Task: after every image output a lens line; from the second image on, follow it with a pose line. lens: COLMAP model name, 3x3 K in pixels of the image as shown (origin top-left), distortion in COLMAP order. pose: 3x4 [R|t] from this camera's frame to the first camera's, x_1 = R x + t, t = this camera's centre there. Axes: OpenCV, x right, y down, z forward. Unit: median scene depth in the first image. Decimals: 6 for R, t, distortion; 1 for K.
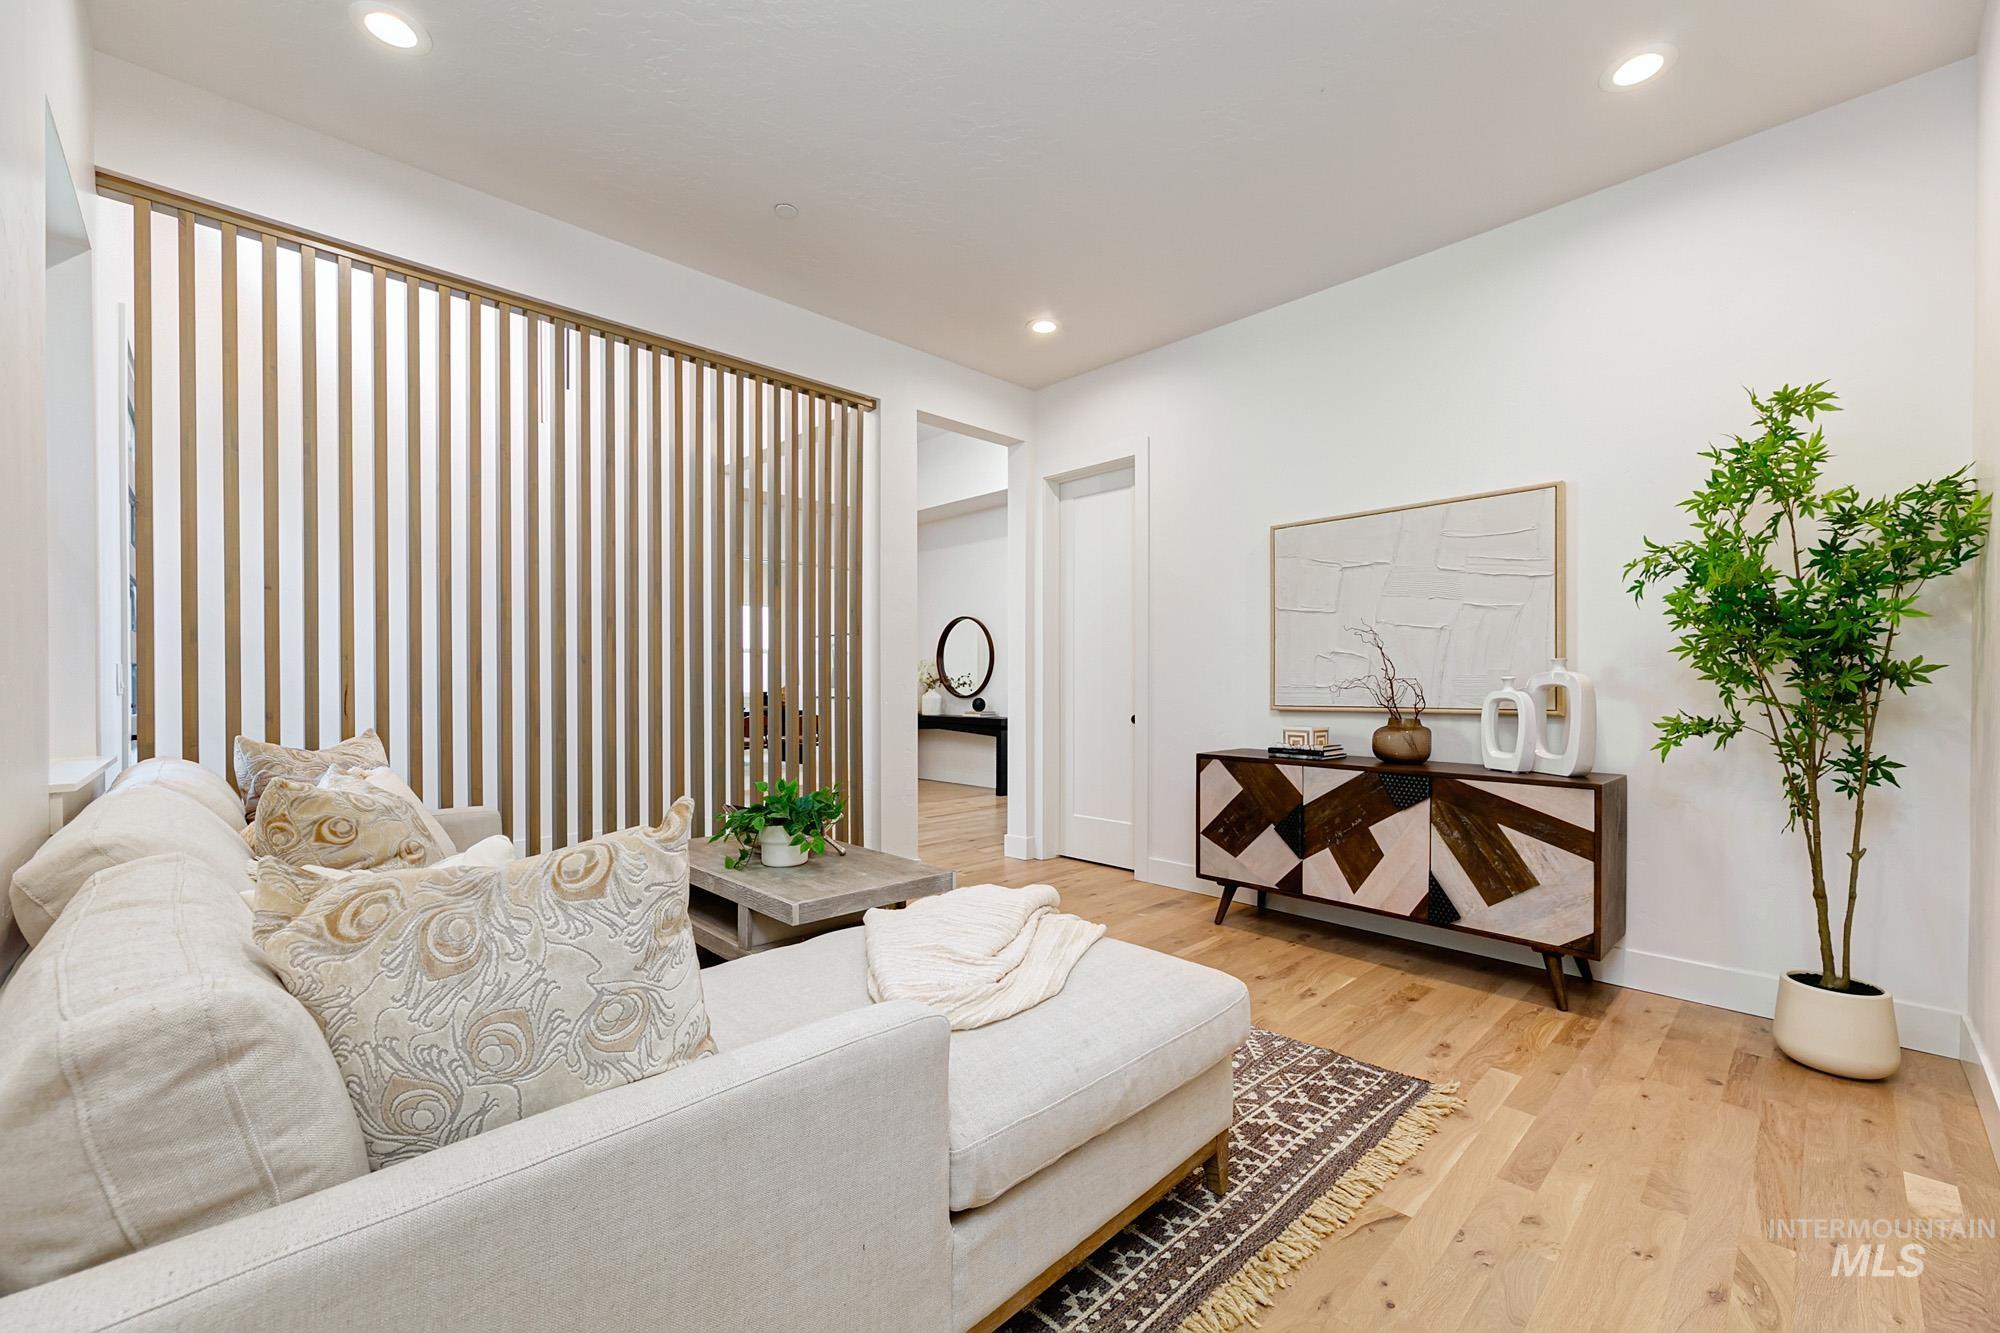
lens RADIAL K [[802.5, 0, 999.4], [0, 802.5, 679.0], [0, 0, 1]] dist [-0.000025, -0.000002]
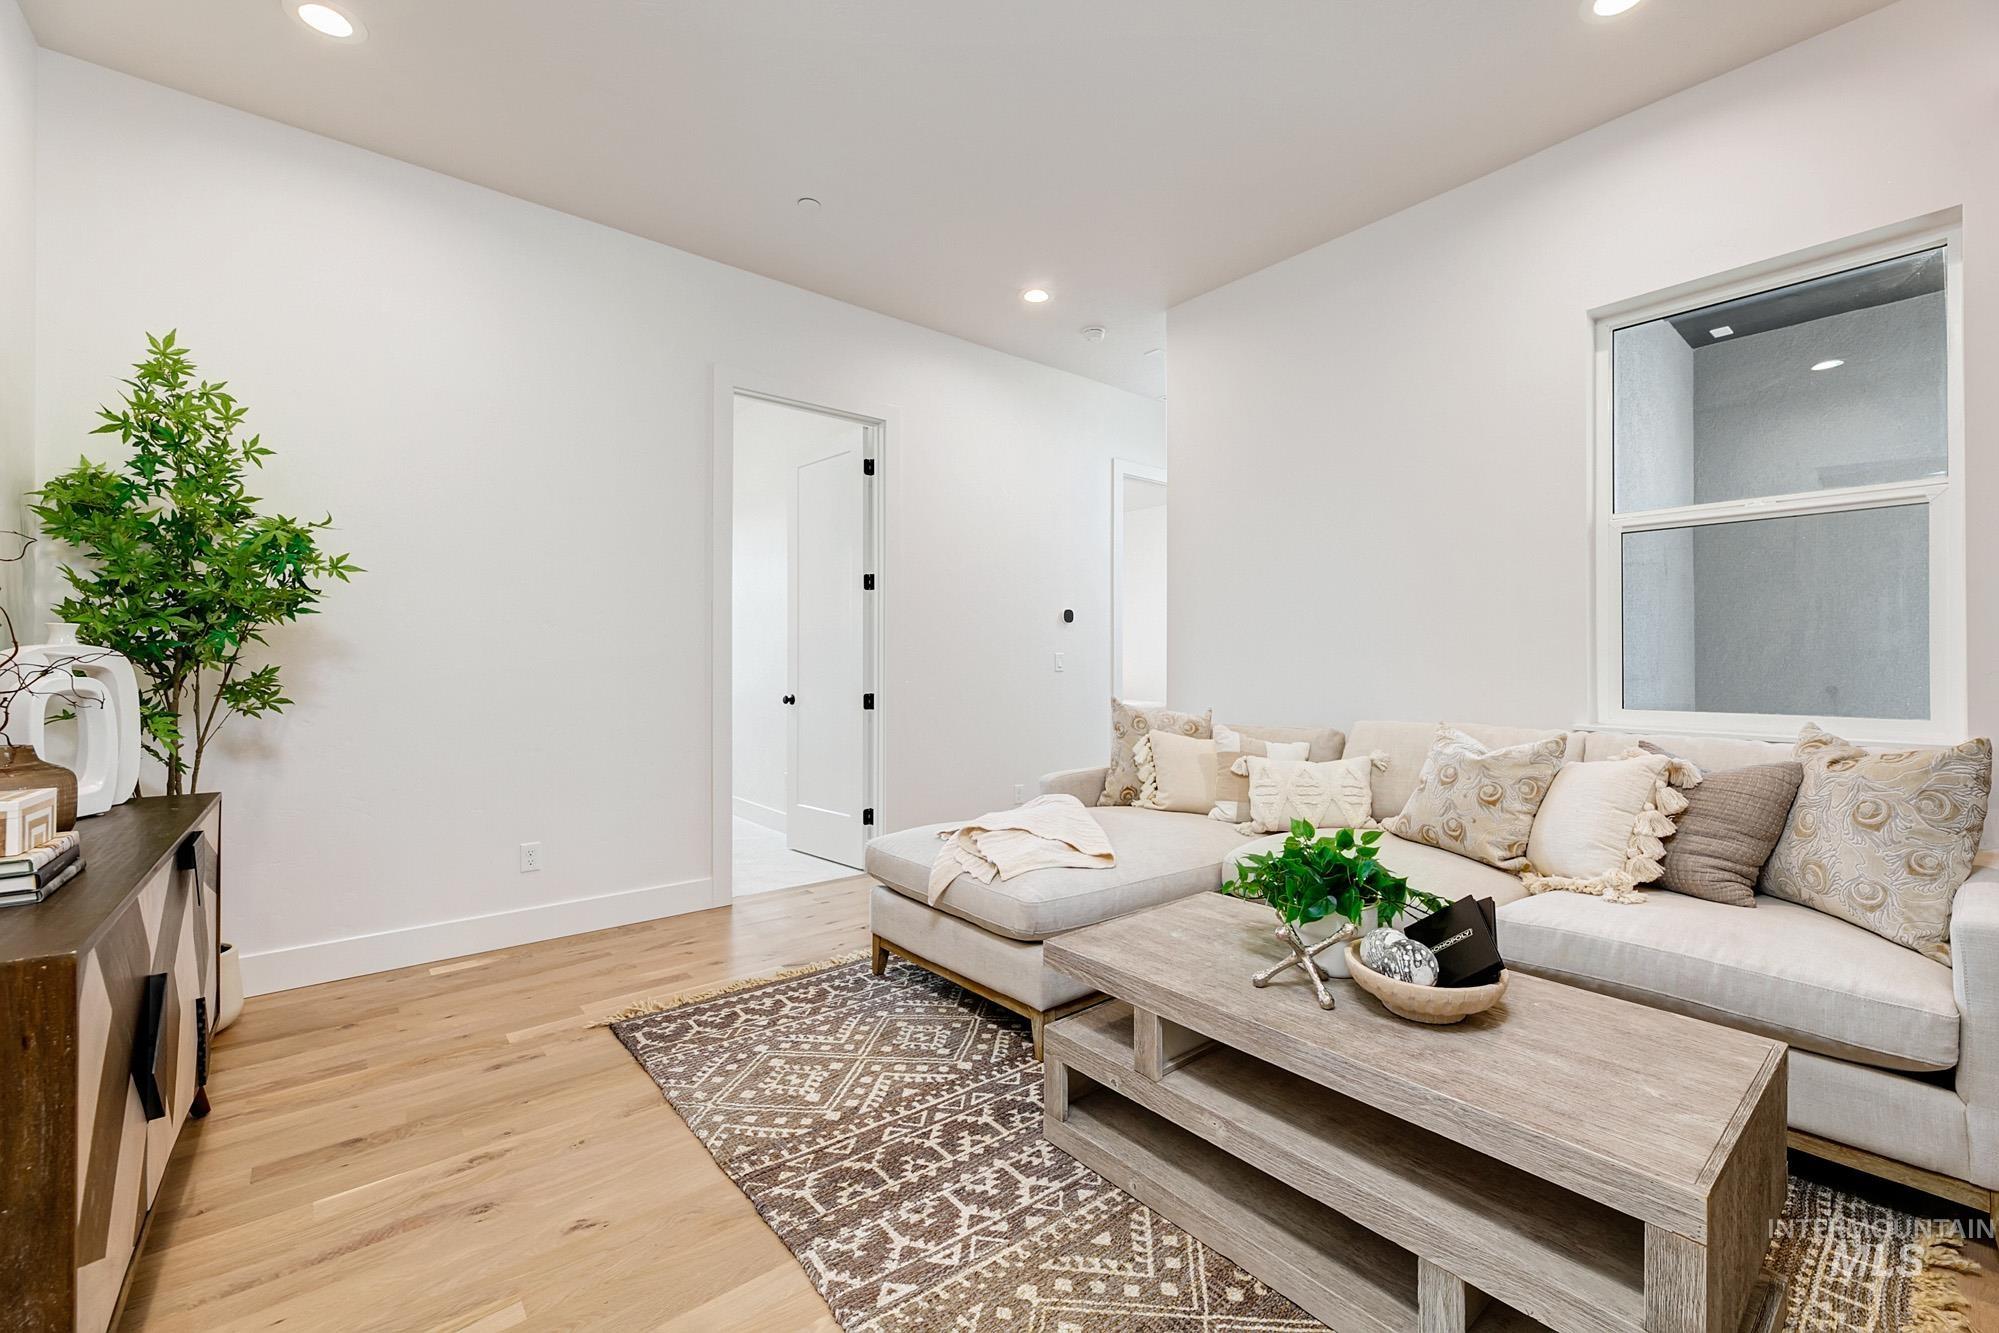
lens RADIAL K [[802.1, 0, 998.7], [0, 802.1, 667.4], [0, 0, 1]] dist [-0.000025, -0.000002]
pose [[-0.996218, -0.000658, 0.086891, -0.092056], [-0.000981, 0.999993, -0.003673, 0.016500], [-0.086888, -0.003744, -0.996211, 2.118980]]
